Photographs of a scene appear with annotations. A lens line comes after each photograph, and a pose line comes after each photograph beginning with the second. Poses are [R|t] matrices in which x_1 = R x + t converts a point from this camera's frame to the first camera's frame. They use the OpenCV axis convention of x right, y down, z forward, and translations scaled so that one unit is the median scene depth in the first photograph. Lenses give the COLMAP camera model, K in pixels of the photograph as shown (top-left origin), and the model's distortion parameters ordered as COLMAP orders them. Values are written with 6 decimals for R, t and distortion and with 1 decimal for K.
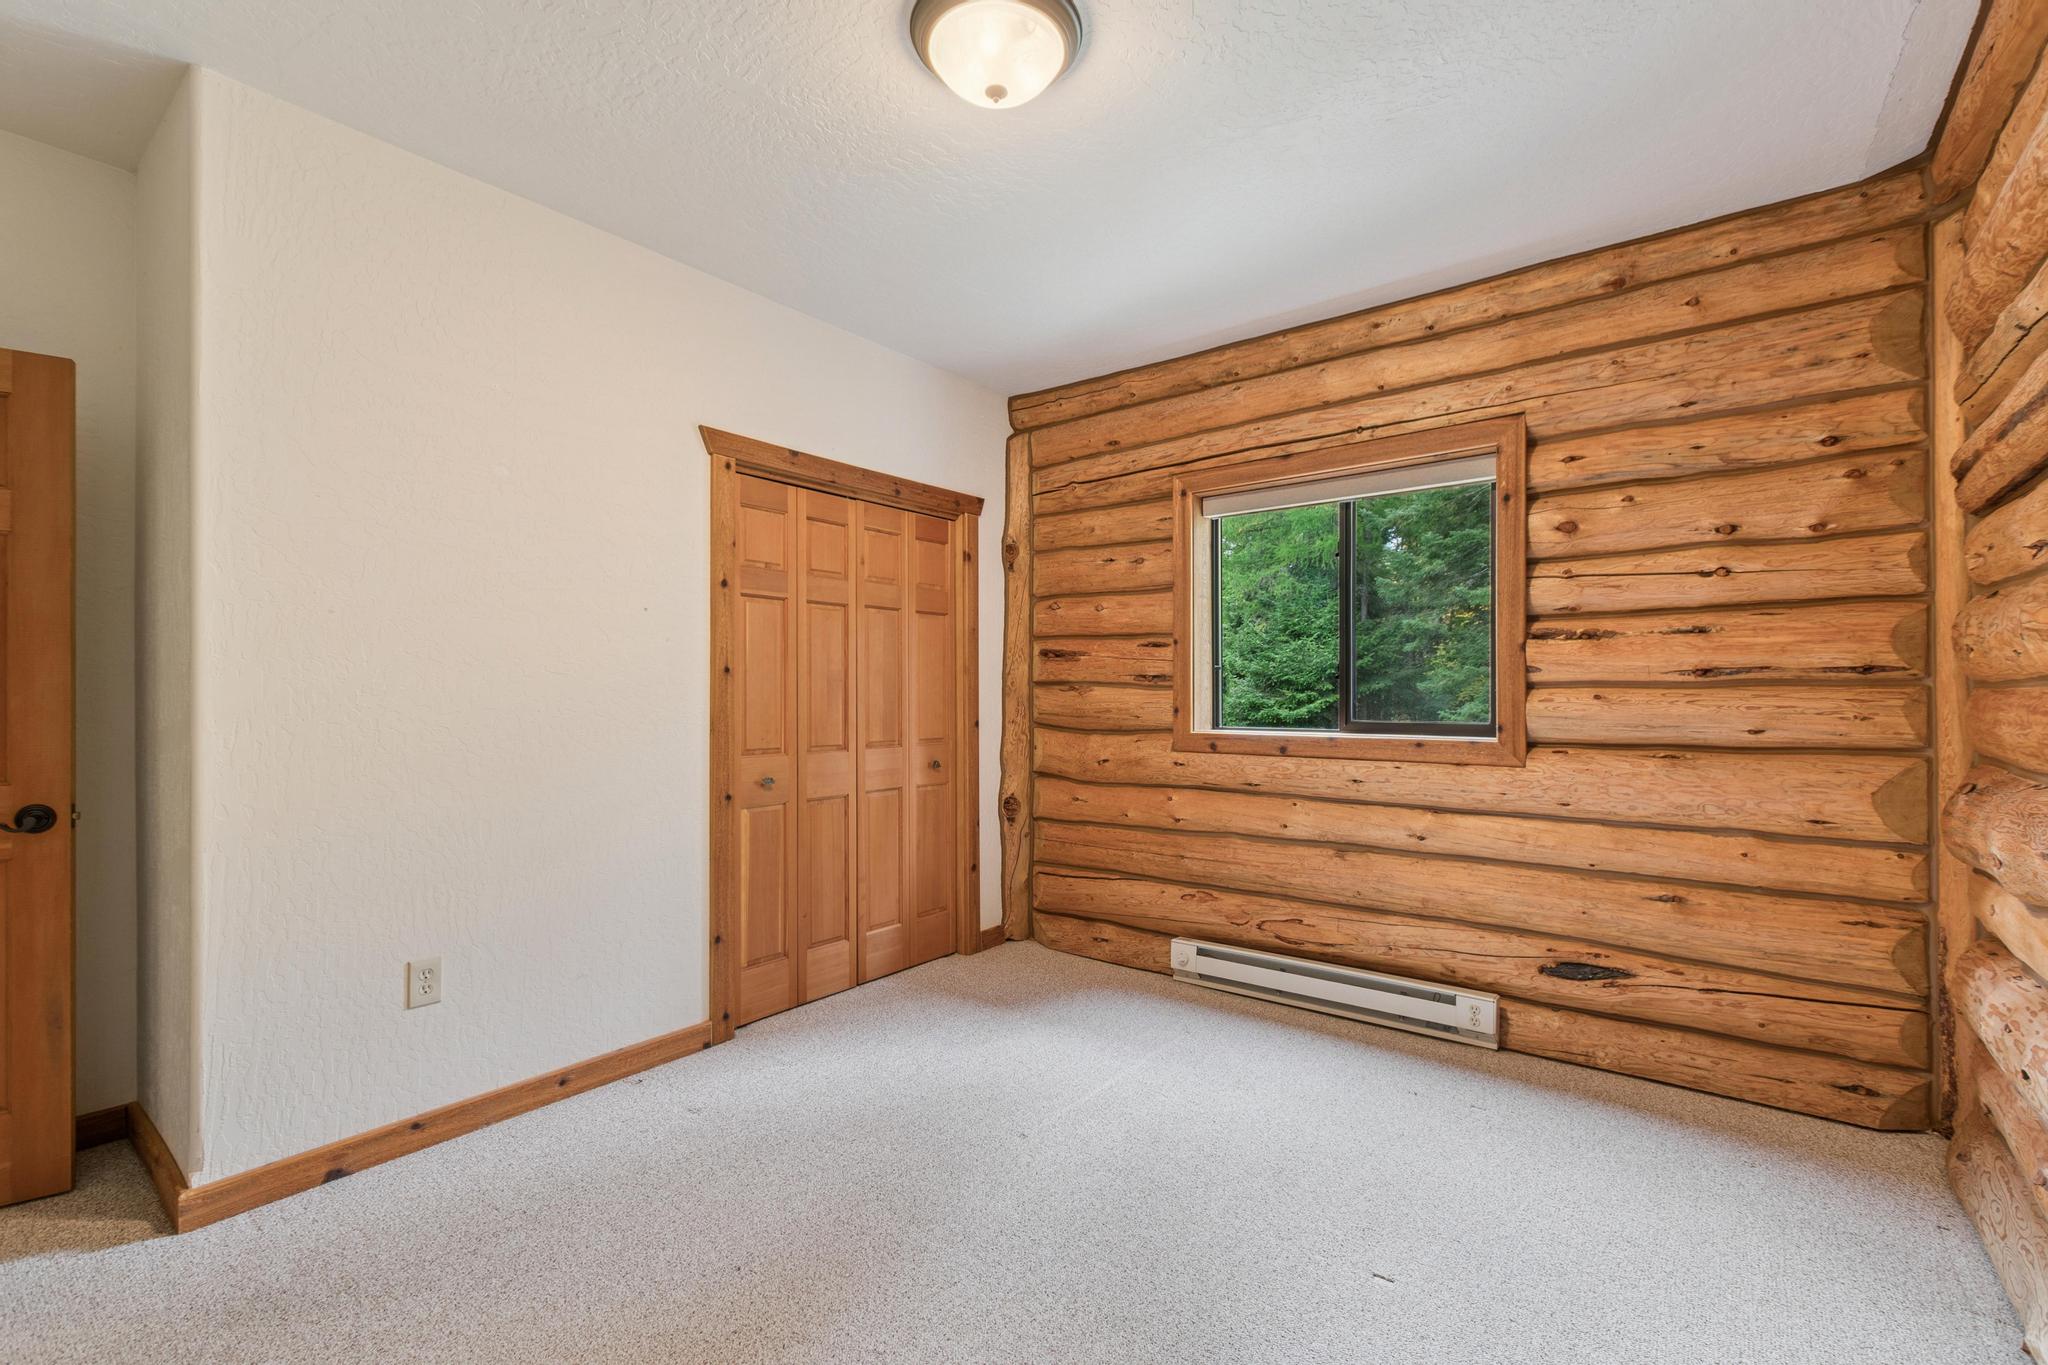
lens RADIAL K [[896.7, 0, 1018.2], [0, 896.7, 712.1], [0, 0, 1]] dist [0.012955, -0.006794]
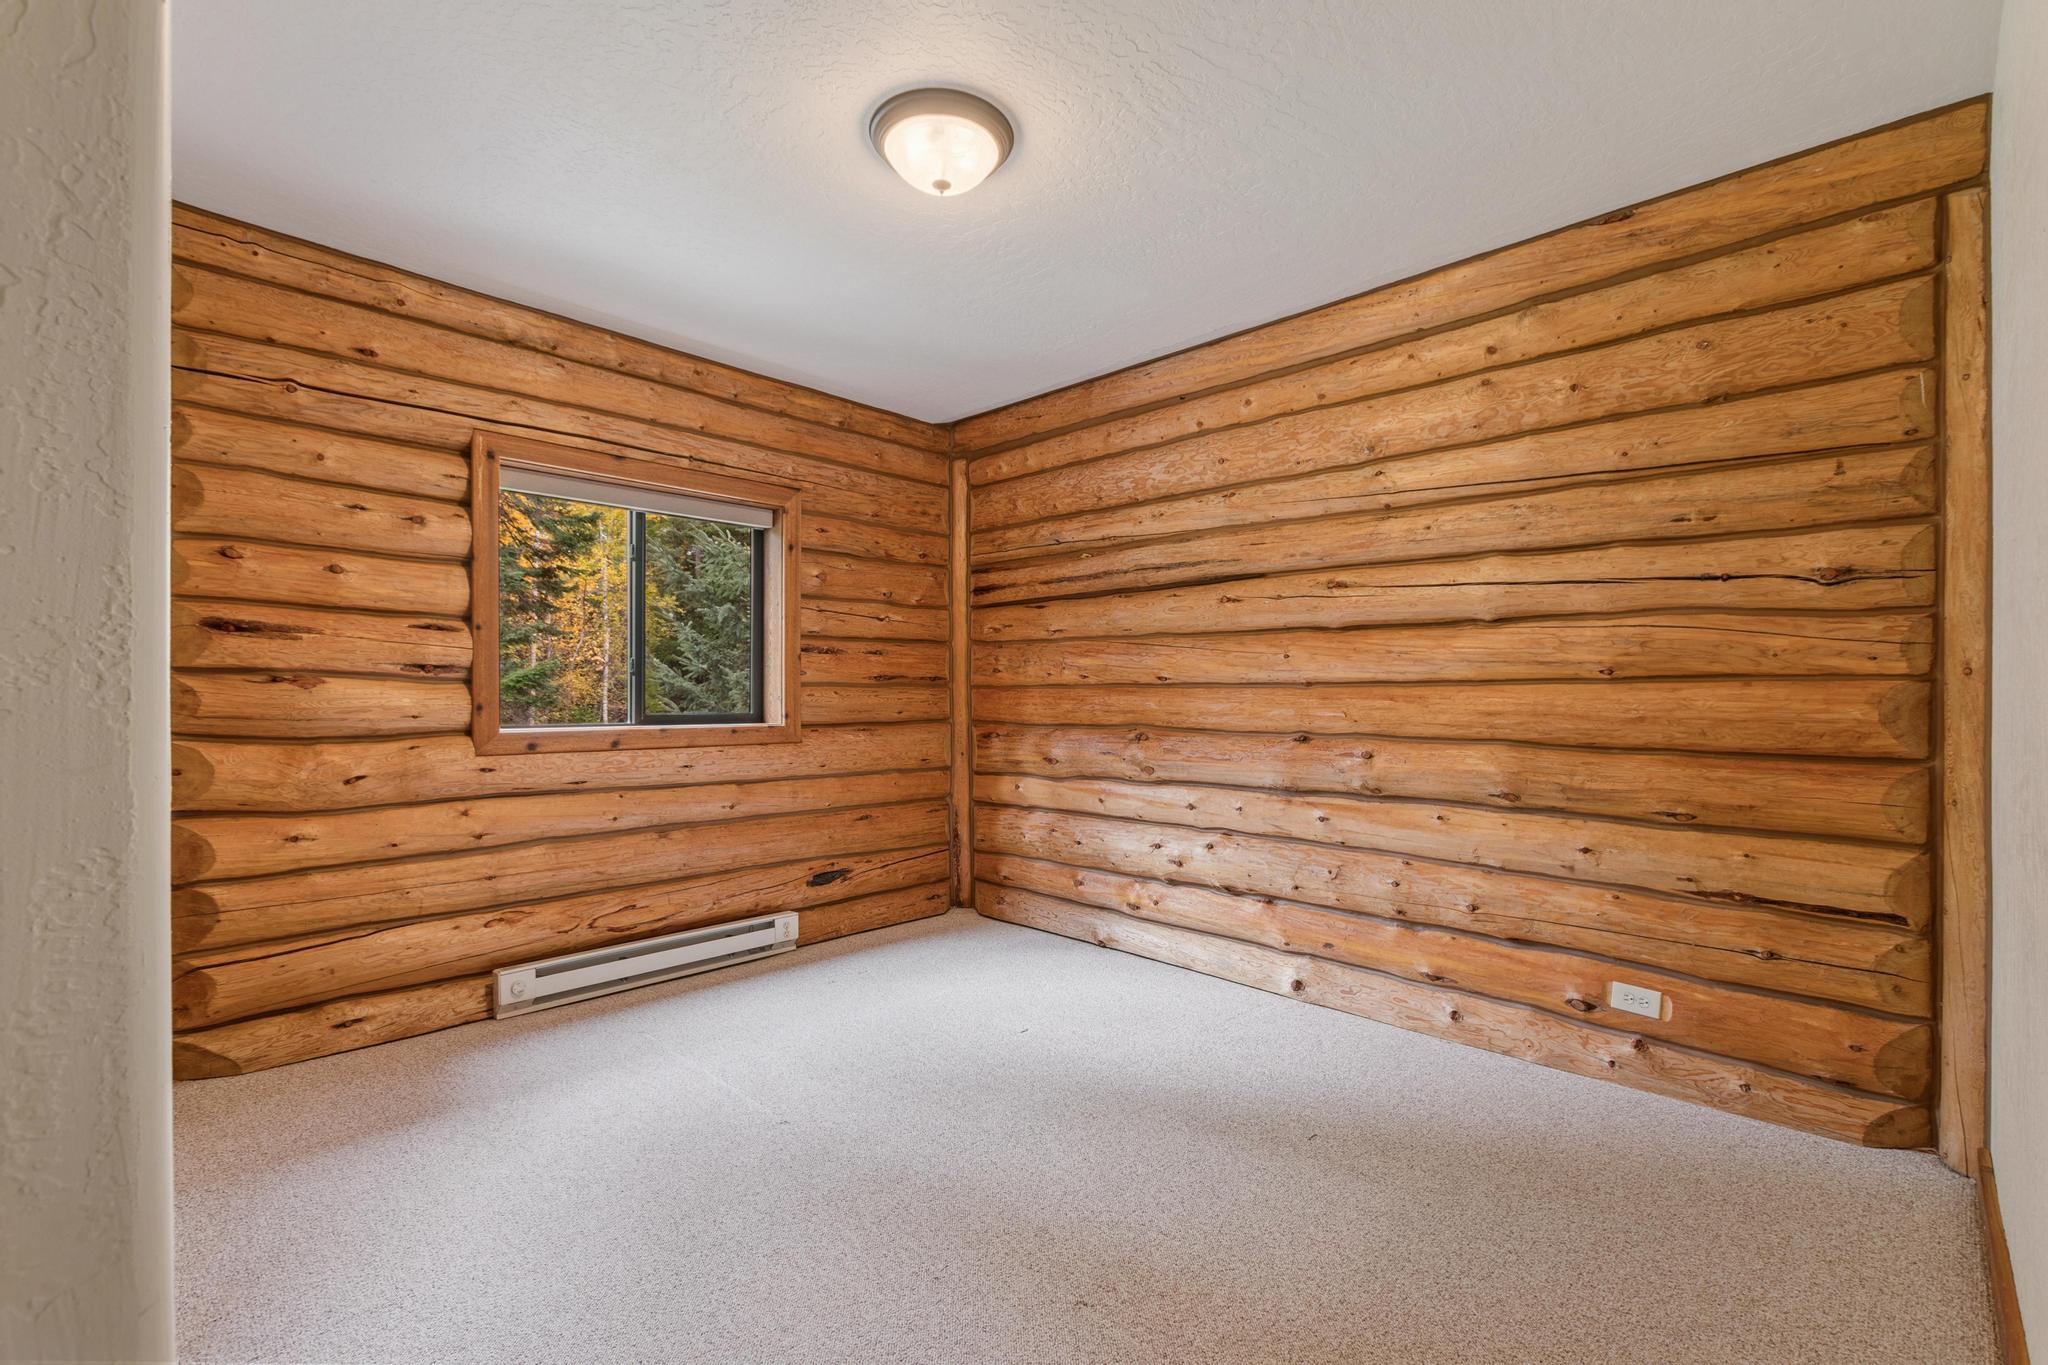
lens RADIAL K [[896.7, 0, 1018.2], [0, 896.7, 712.1], [0, 0, 1]] dist [0.012955, -0.006794]
pose [[0.107738, -0.023209, 0.993908, -0.672879], [0.013010, 0.999675, 0.021933, -0.010894], [-0.994094, 0.010567, 0.108005, 0.436975]]
